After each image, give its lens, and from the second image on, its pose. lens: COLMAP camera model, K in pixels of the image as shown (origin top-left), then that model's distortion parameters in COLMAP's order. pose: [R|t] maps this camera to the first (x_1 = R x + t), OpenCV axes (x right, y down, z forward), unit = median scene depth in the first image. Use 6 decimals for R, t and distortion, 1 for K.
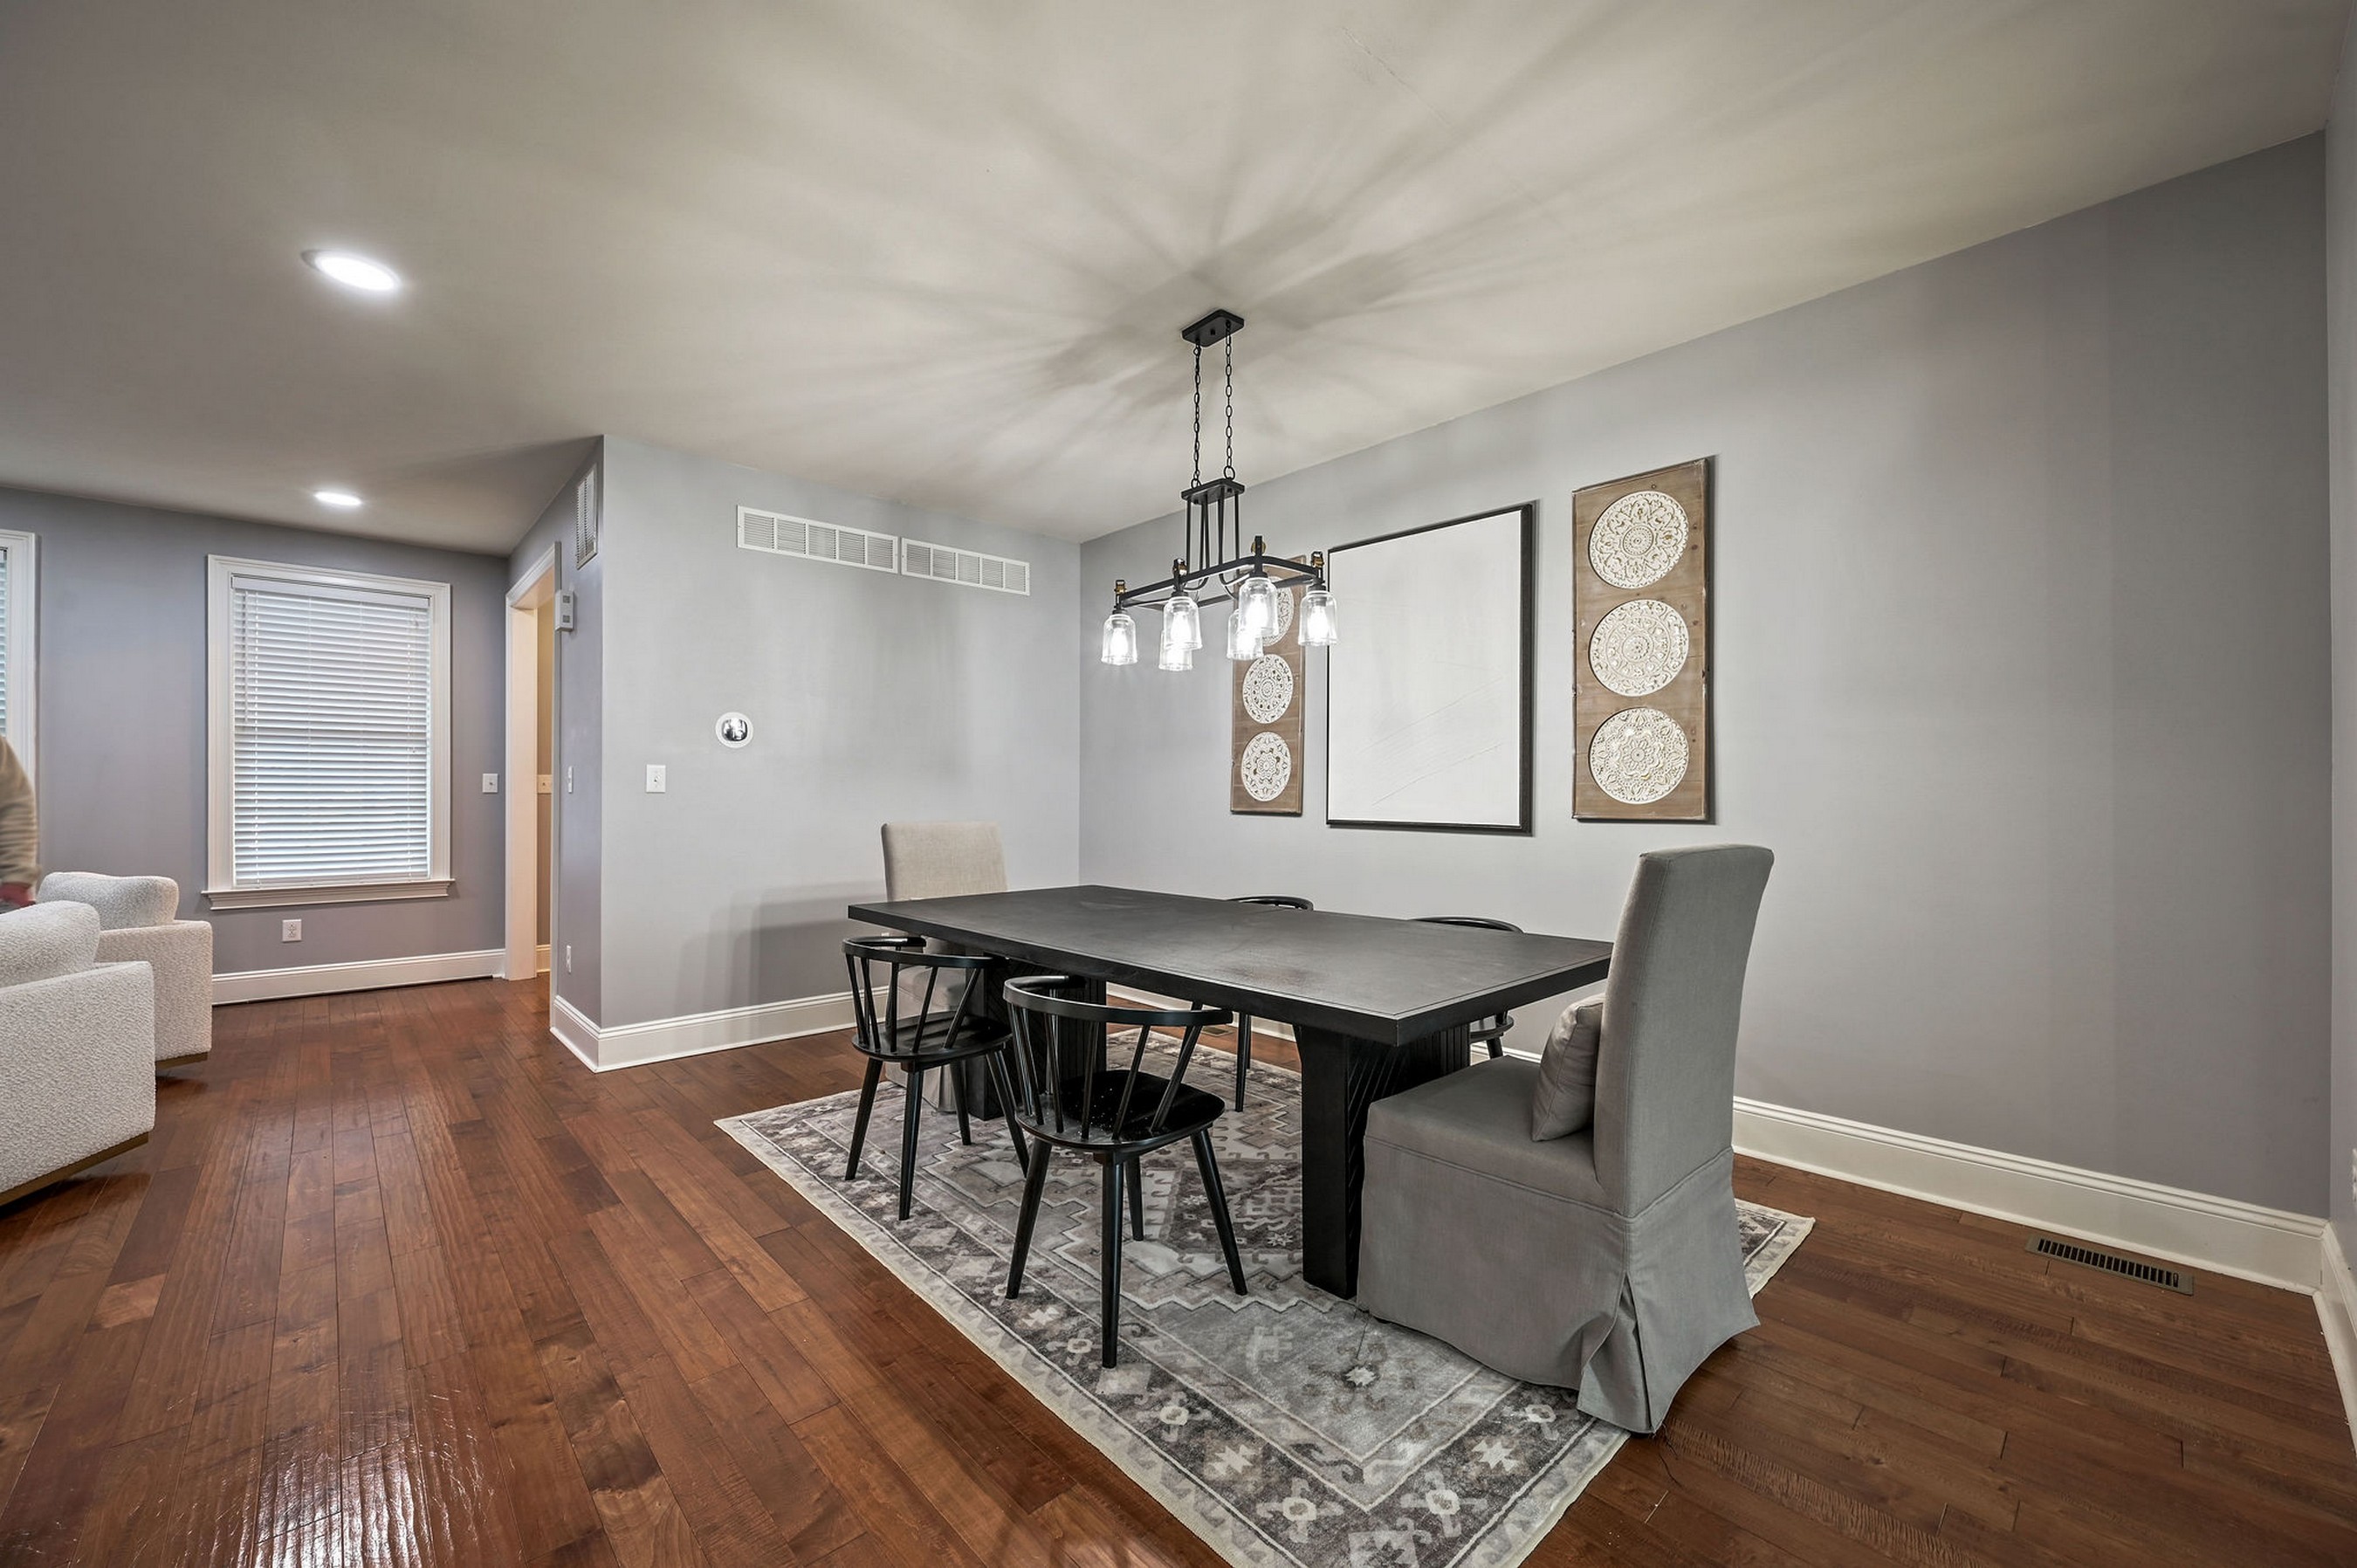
lens RADIAL K [[925.0, 0, 1177.9], [0, 925.0, 792.4], [0, 0, 1]] dist [-0.001052, -0.000010]
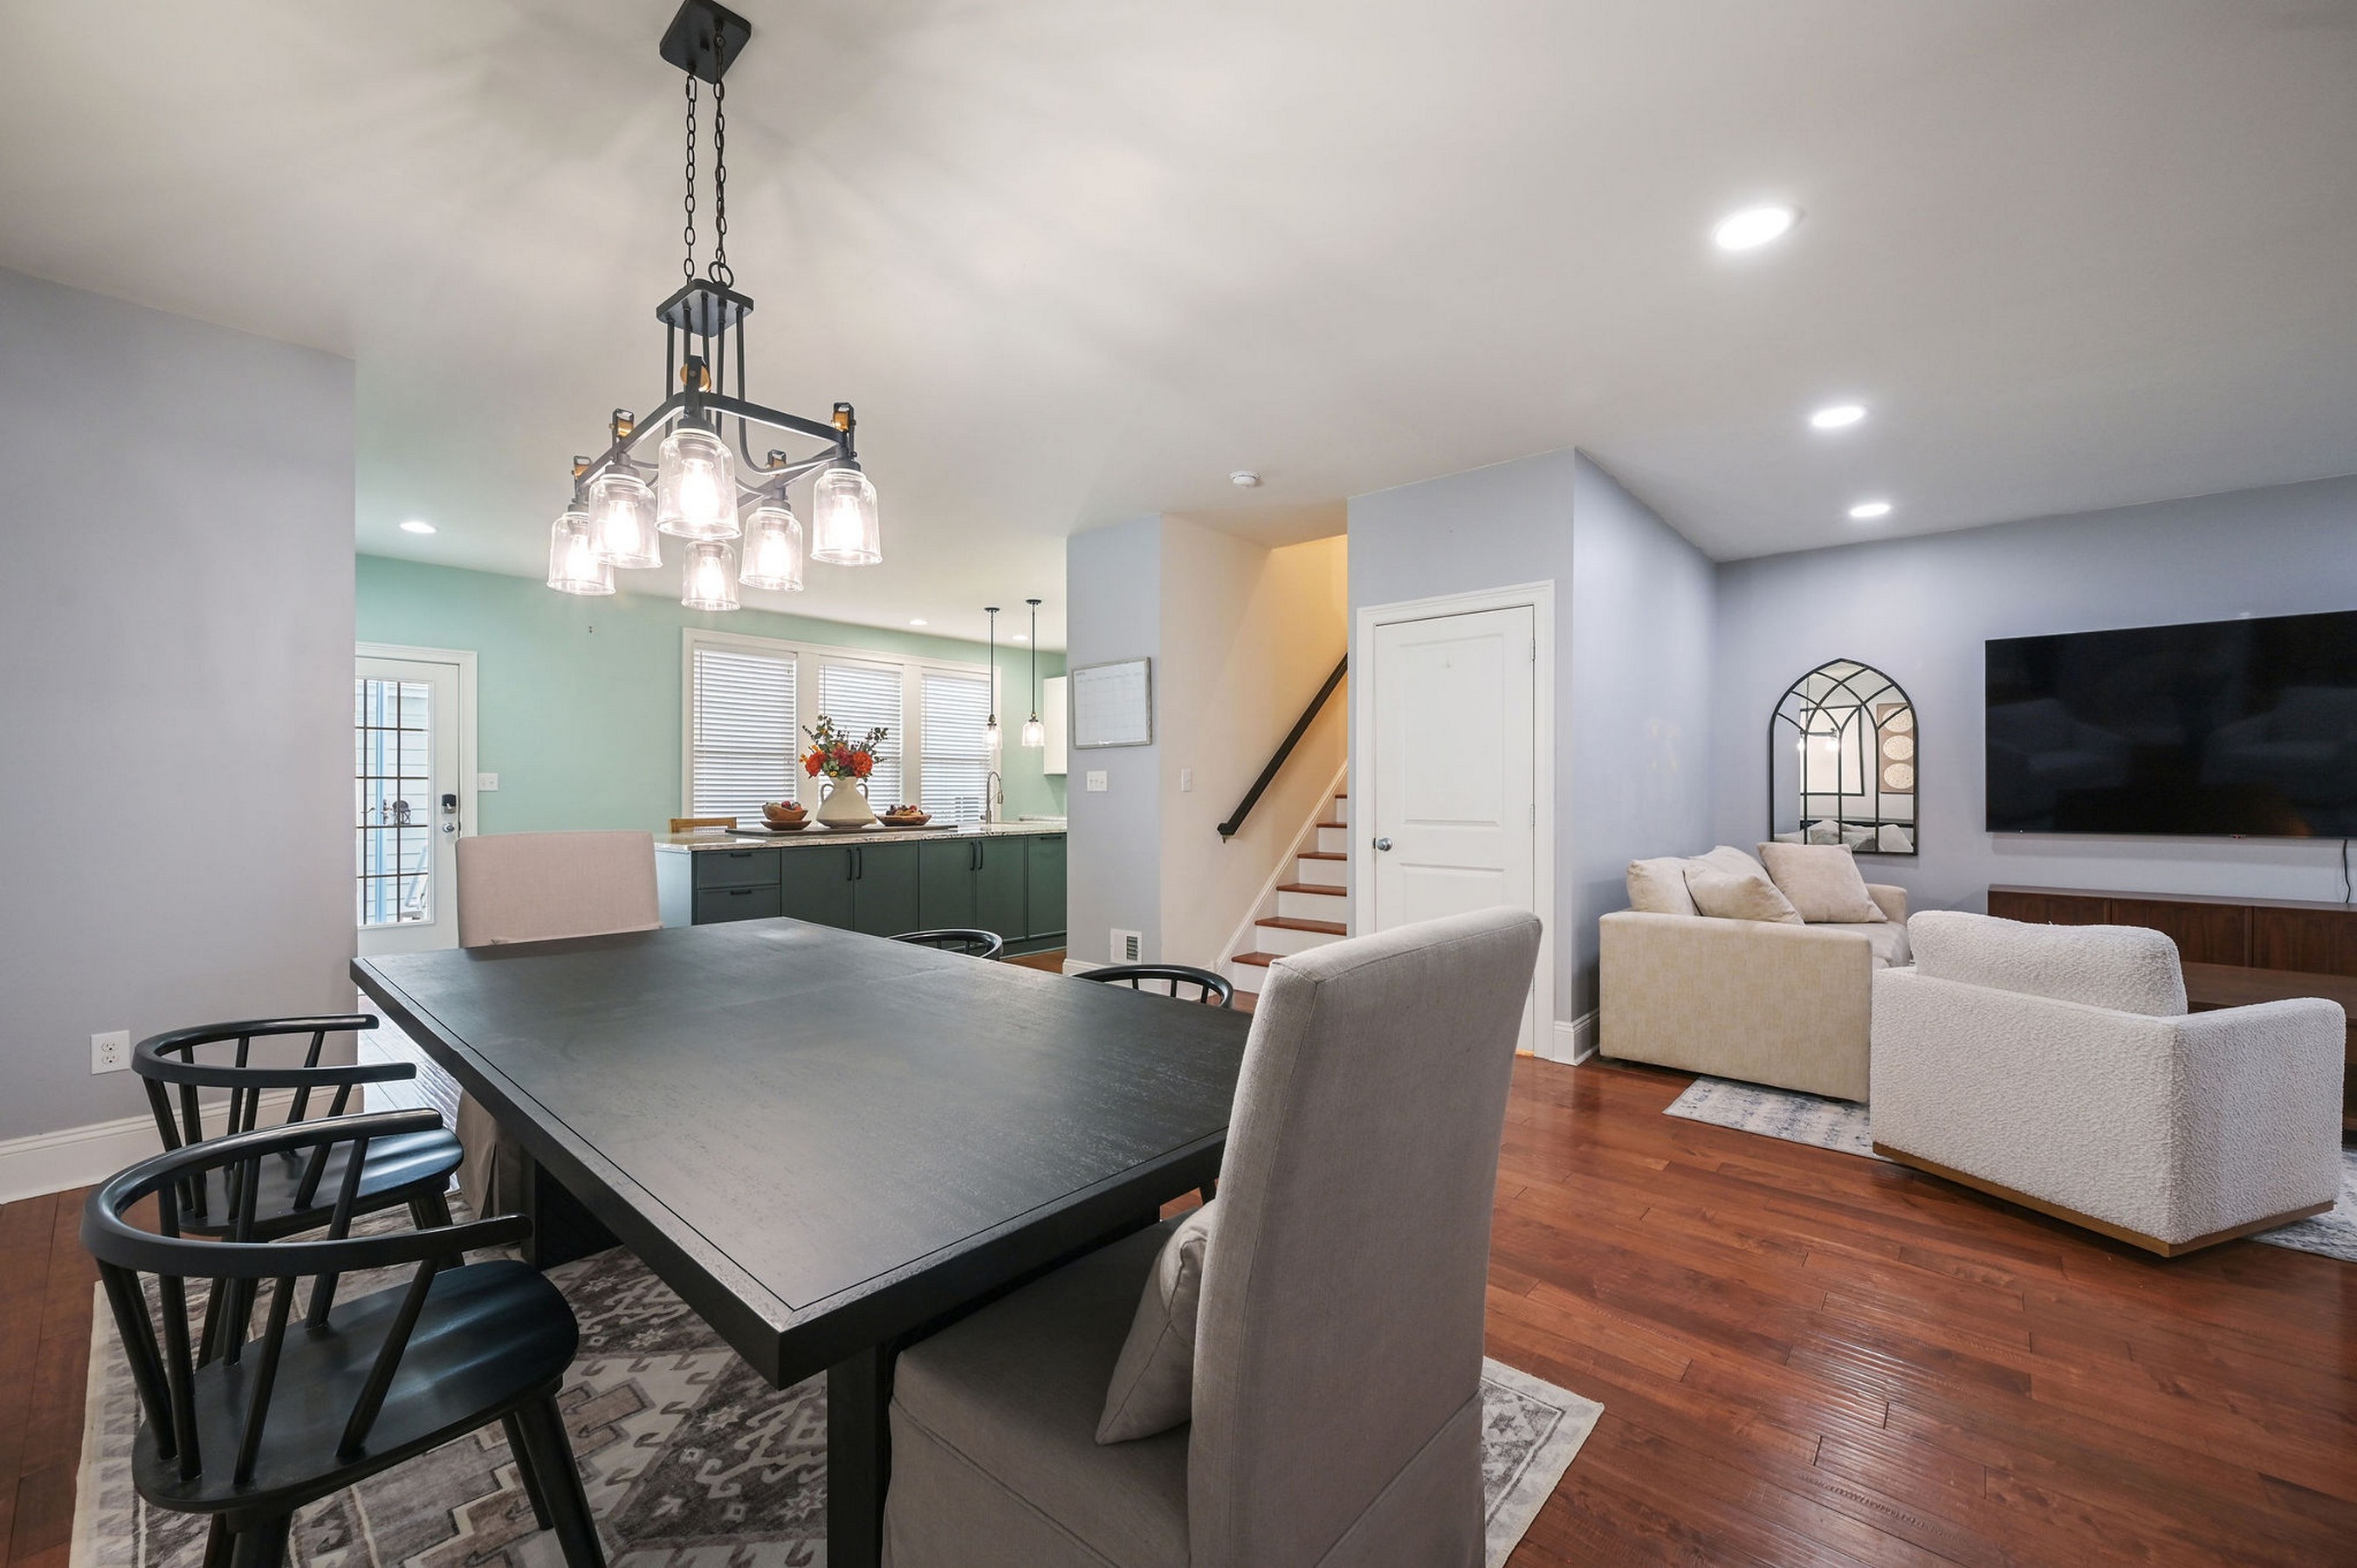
lens RADIAL K [[925.0, 0, 1177.9], [0, 925.0, 792.4], [0, 0, 1]] dist [-0.001052, -0.000010]
pose [[-0.994987, -0.001054, -0.100003, -0.201289], [-0.000906, 0.999998, -0.001525, -0.006538], [0.100004, -0.001427, -0.994986, 1.562962]]
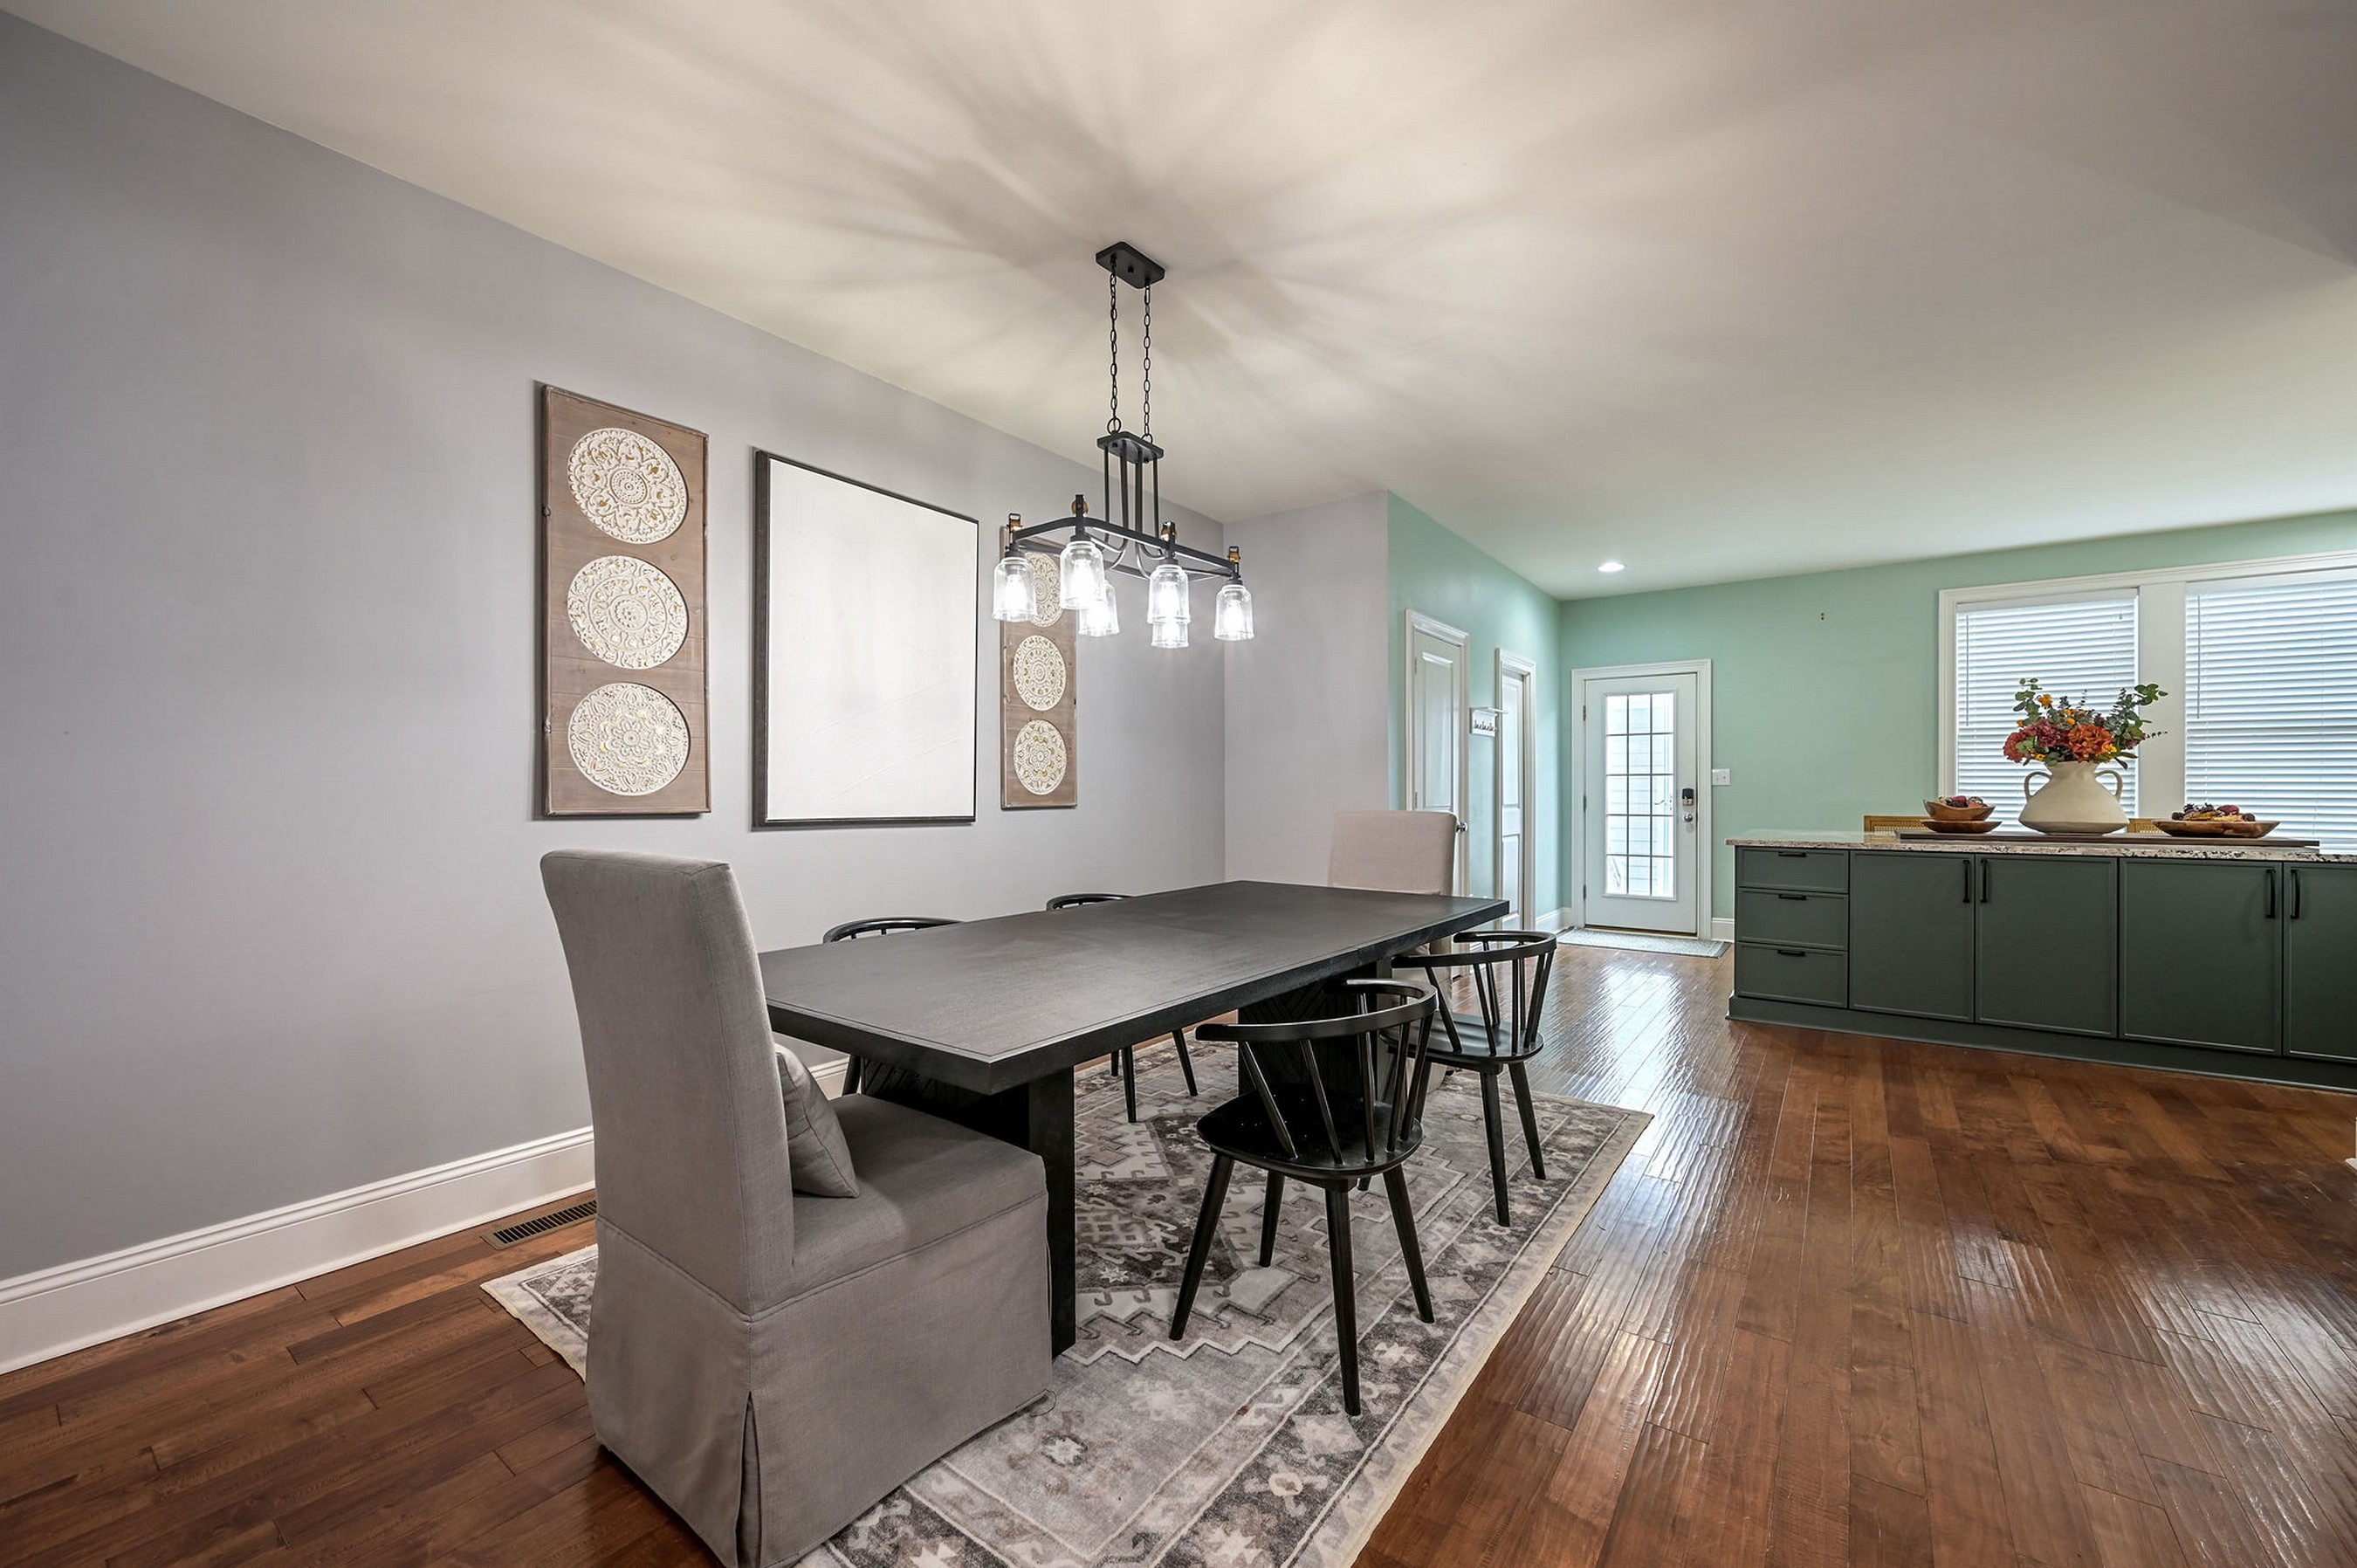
lens RADIAL K [[925.0, 0, 1177.9], [0, 925.0, 792.4], [0, 0, 1]] dist [-0.001052, -0.000010]
pose [[-0.190146, -0.001884, 0.981754, -0.815621], [-0.003939, 0.999992, 0.001156, 0.007209], [-0.981748, -0.003648, -0.190152, 1.077051]]
